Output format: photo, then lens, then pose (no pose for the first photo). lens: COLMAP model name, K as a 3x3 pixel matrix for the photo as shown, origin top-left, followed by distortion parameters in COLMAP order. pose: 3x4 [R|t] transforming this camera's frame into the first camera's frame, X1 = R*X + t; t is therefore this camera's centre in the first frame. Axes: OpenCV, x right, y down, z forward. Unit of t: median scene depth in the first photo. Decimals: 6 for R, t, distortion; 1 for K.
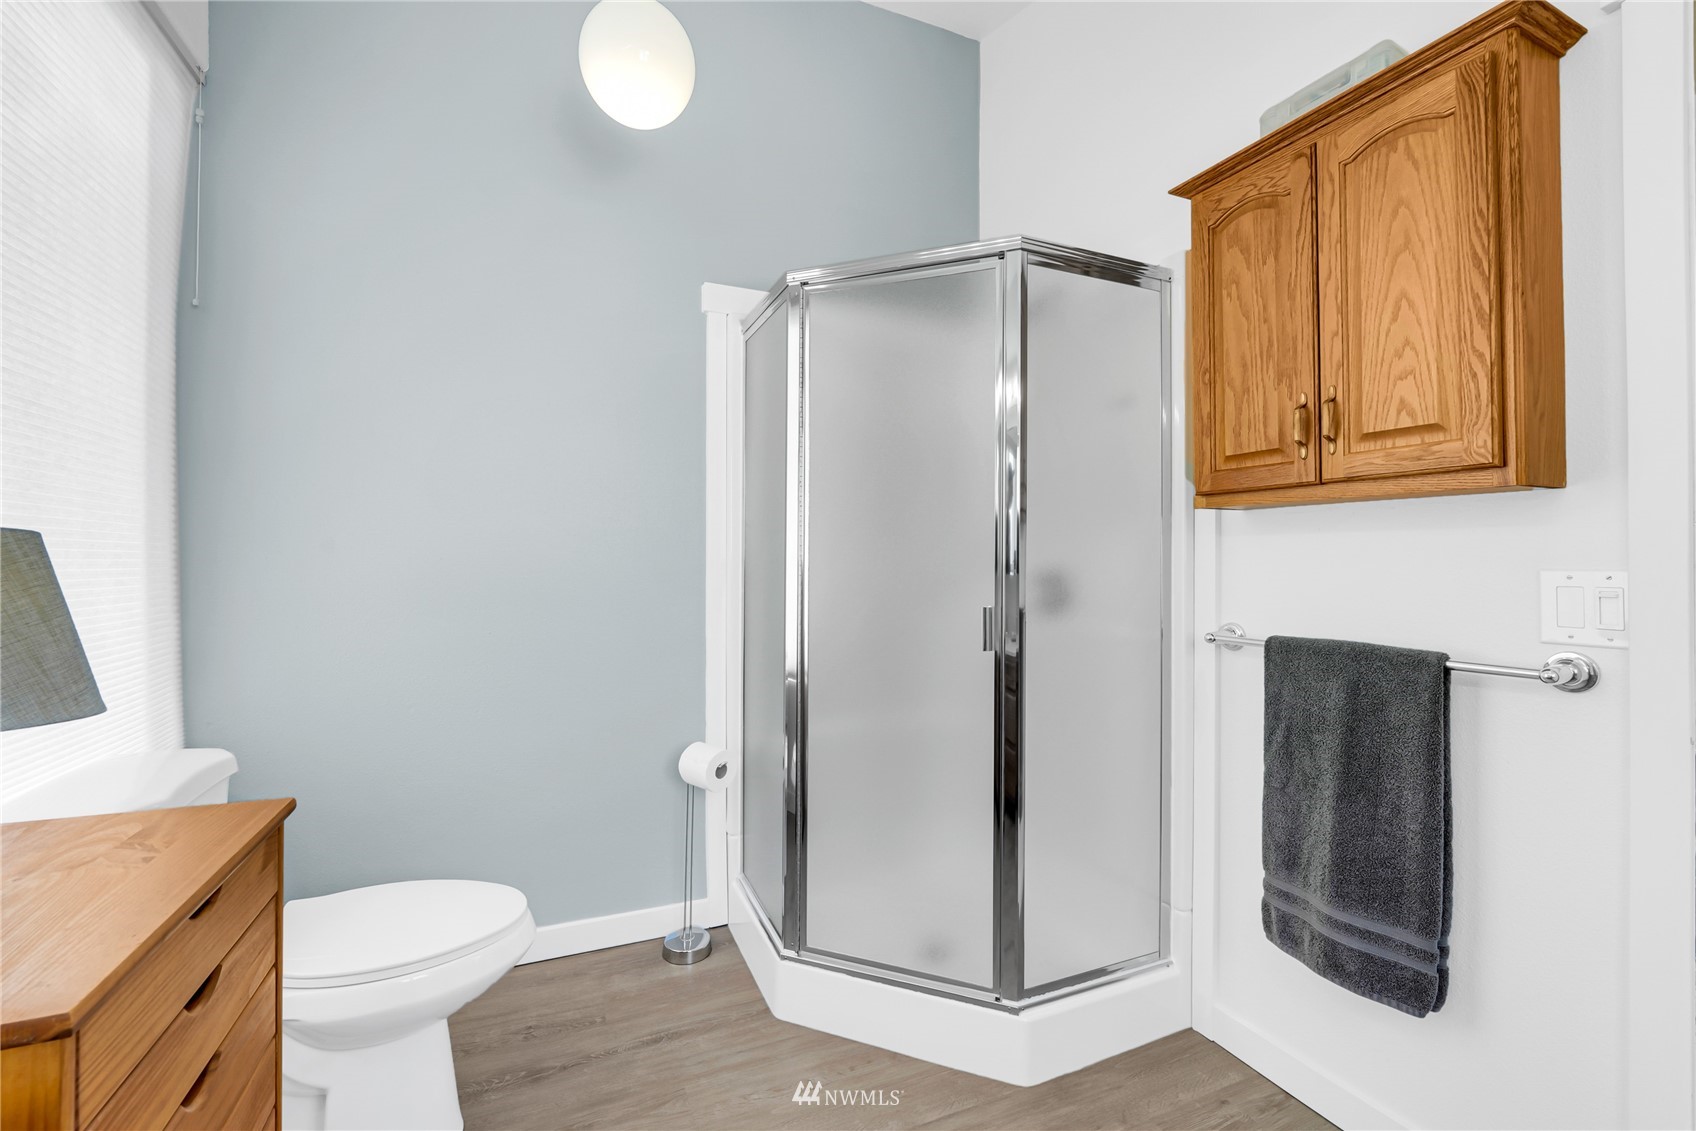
lens RADIAL K [[712.7, 0, 845.7], [0, 712.7, 552.3], [0, 0, 1]] dist [-0.019859, 0.001134]
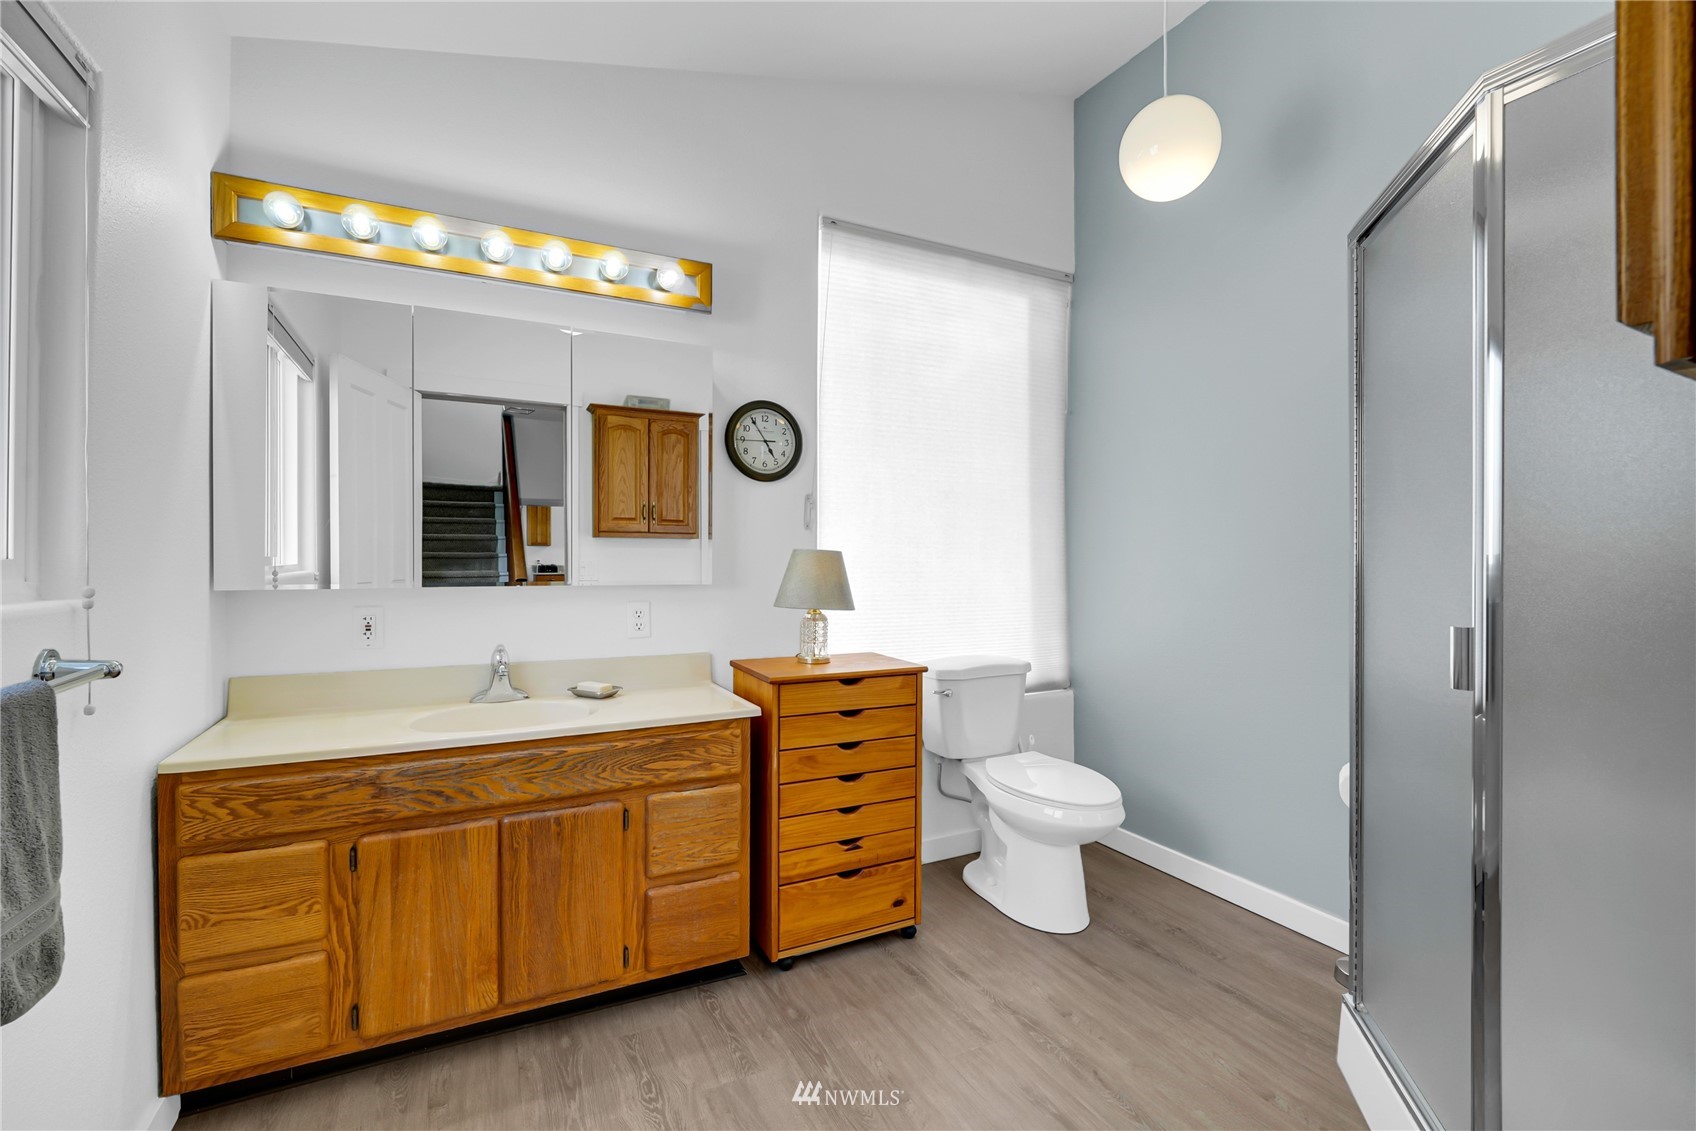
lens RADIAL K [[712.7, 0, 841.7], [0, 712.7, 563.7], [0, 0, 1]] dist [-0.019859, 0.001134]
pose [[0.071169, 0.003915, -0.997457, 0.782266], [0.004640, 0.999980, 0.004256, 0.010092], [0.997453, -0.004931, 0.071149, 0.311738]]
